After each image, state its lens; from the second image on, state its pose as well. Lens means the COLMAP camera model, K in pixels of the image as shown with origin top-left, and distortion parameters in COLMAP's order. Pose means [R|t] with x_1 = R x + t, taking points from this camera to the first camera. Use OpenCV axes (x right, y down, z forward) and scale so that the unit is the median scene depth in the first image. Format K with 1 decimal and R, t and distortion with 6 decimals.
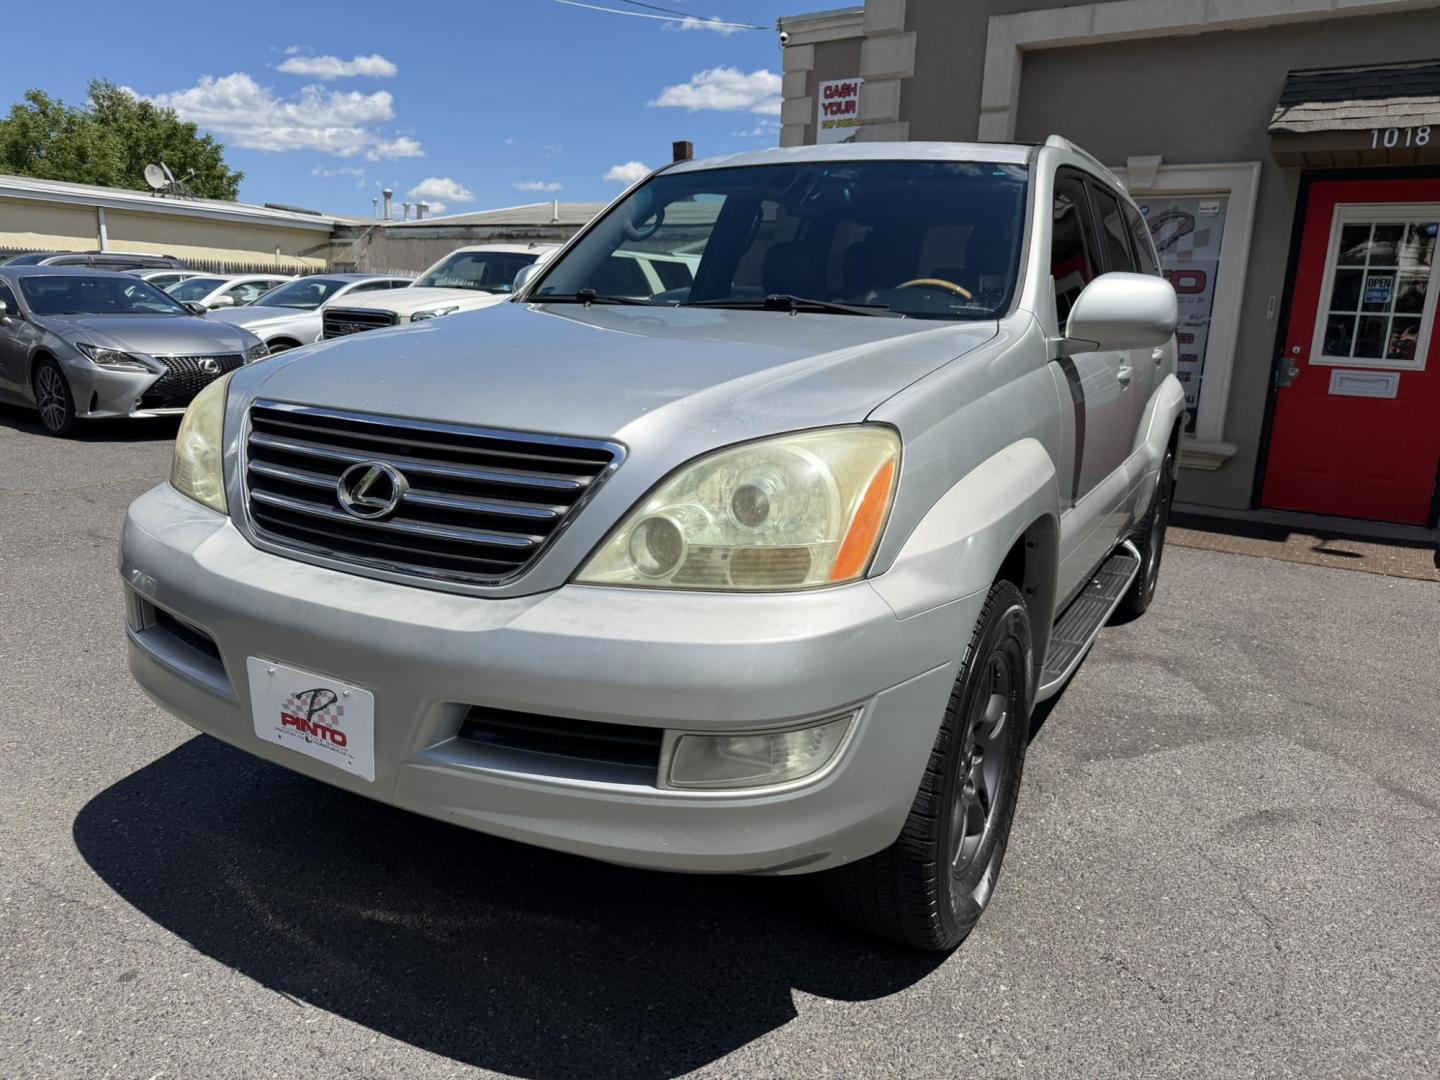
lens RADIAL K [[1024.8, 0, 719.7], [0, 1024.8, 551.2], [0, 0, 1]] dist [0.009335, -0.022380]
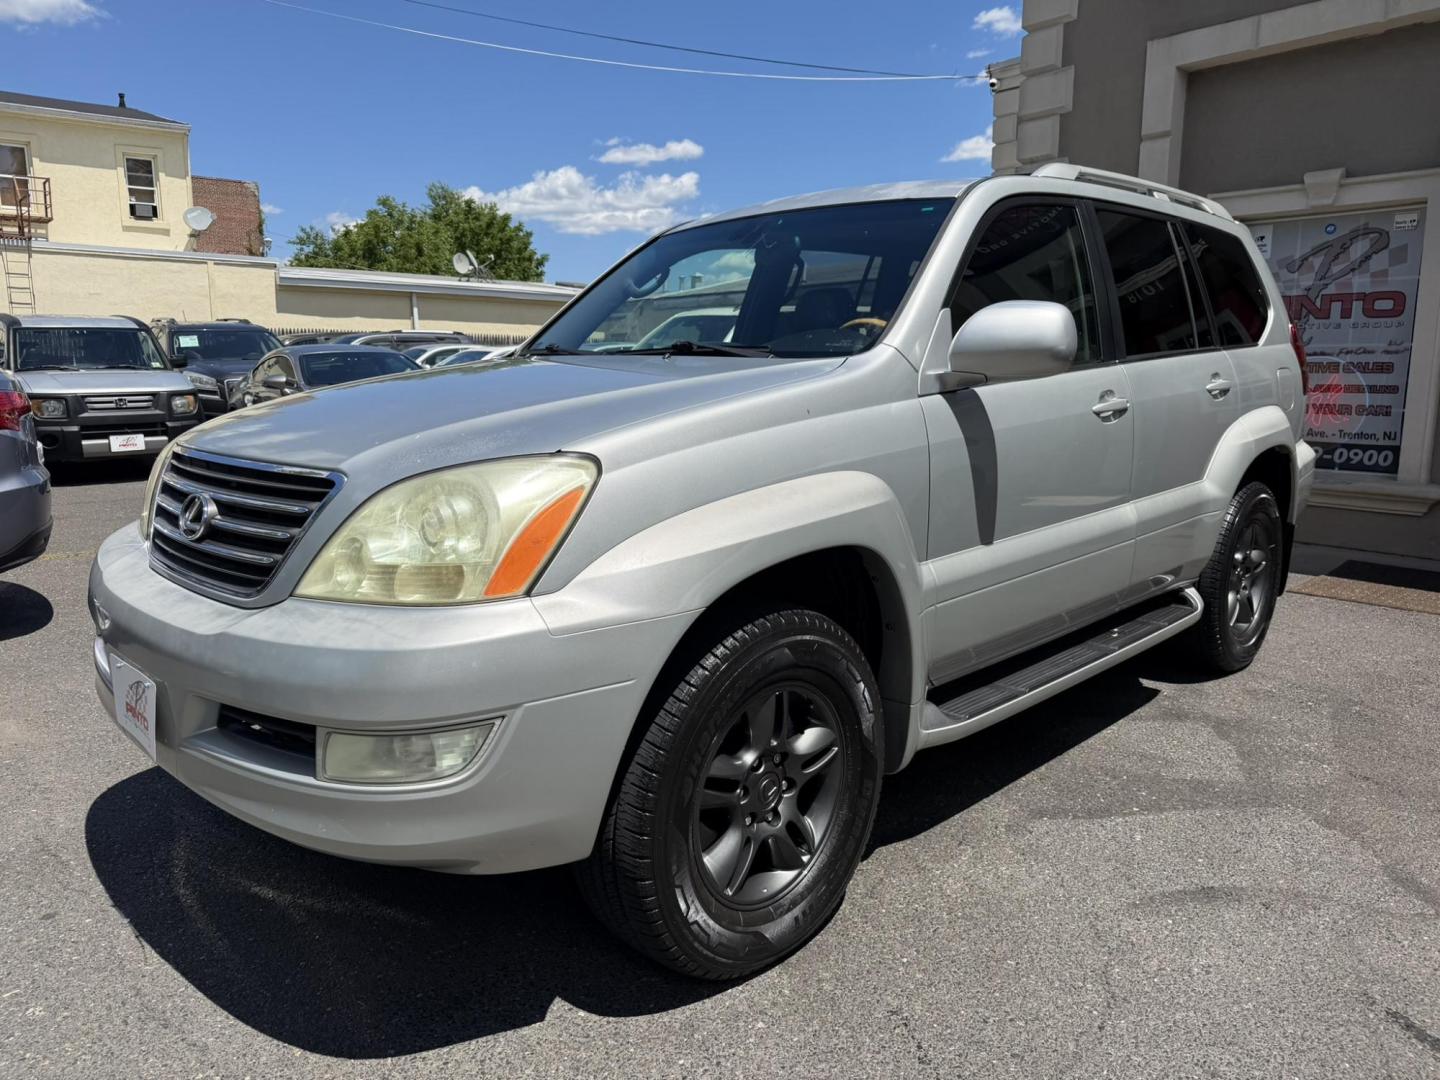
lens RADIAL K [[1024.8, 0, 722.4], [0, 1024.8, 548.6], [0, 0, 1]] dist [0.009335, -0.022380]
pose [[0.962156, 0.007470, -0.272397, 0.303599], [-0.022379, 0.998414, -0.051667, 0.013164], [0.271578, 0.055808, 0.960797, 0.012476]]
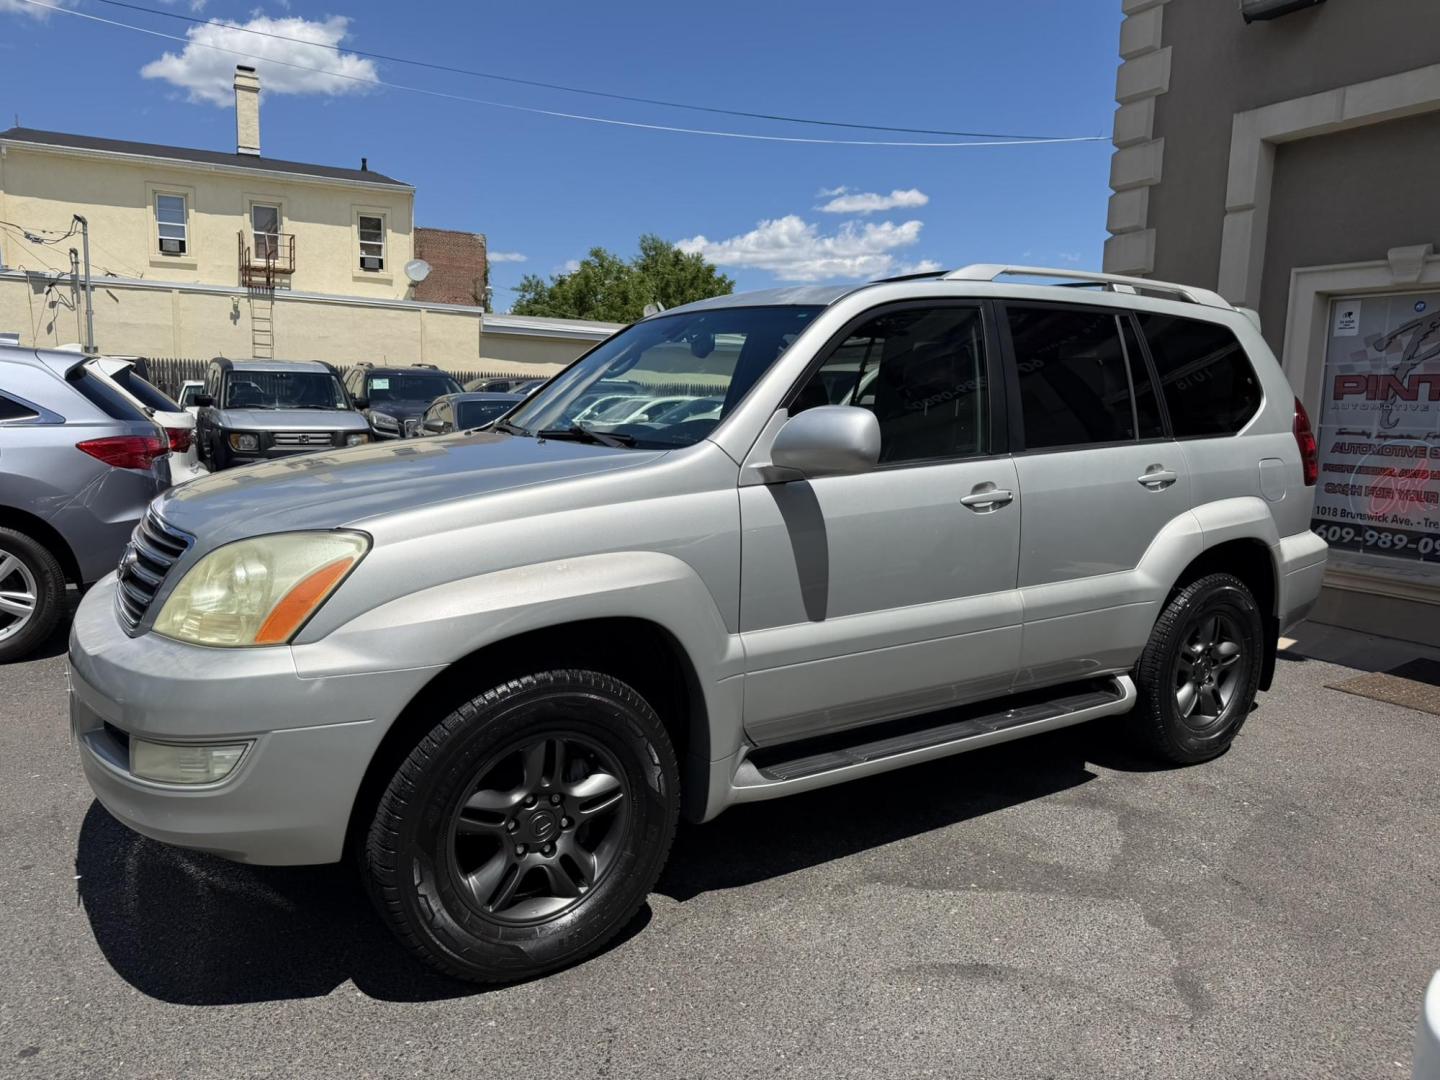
lens RADIAL K [[1024.8, 0, 729.4], [0, 1024.8, 555.8], [0, 0, 1]] dist [0.009335, -0.022380]
pose [[0.893035, 0.048643, -0.447350, 0.601624], [-0.092095, 0.992854, -0.075888, -0.018918], [0.440462, 0.108970, 0.891133, 0.022840]]
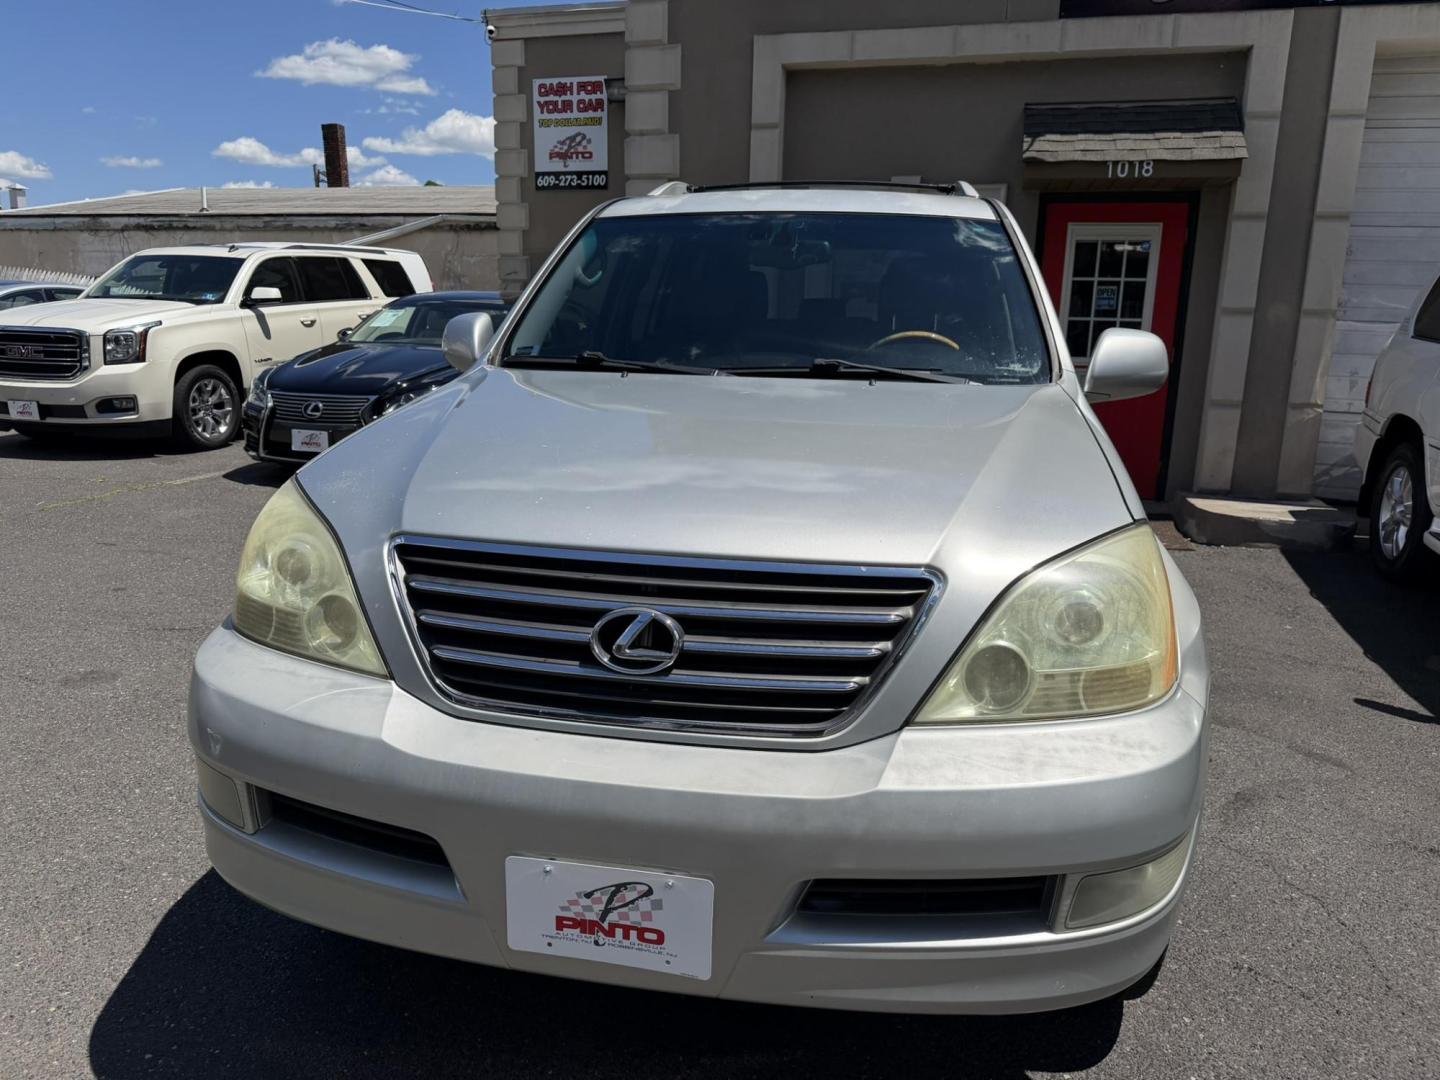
lens RADIAL K [[1024.8, 0, 716.9], [0, 1024.8, 542.8], [0, 0, 1]] dist [0.009335, -0.022380]
pose [[0.946435, -0.090116, 0.310065, -0.283822], [0.088130, 0.995899, 0.020438, -0.081901], [-0.310635, 0.007983, 0.950496, 0.080199]]
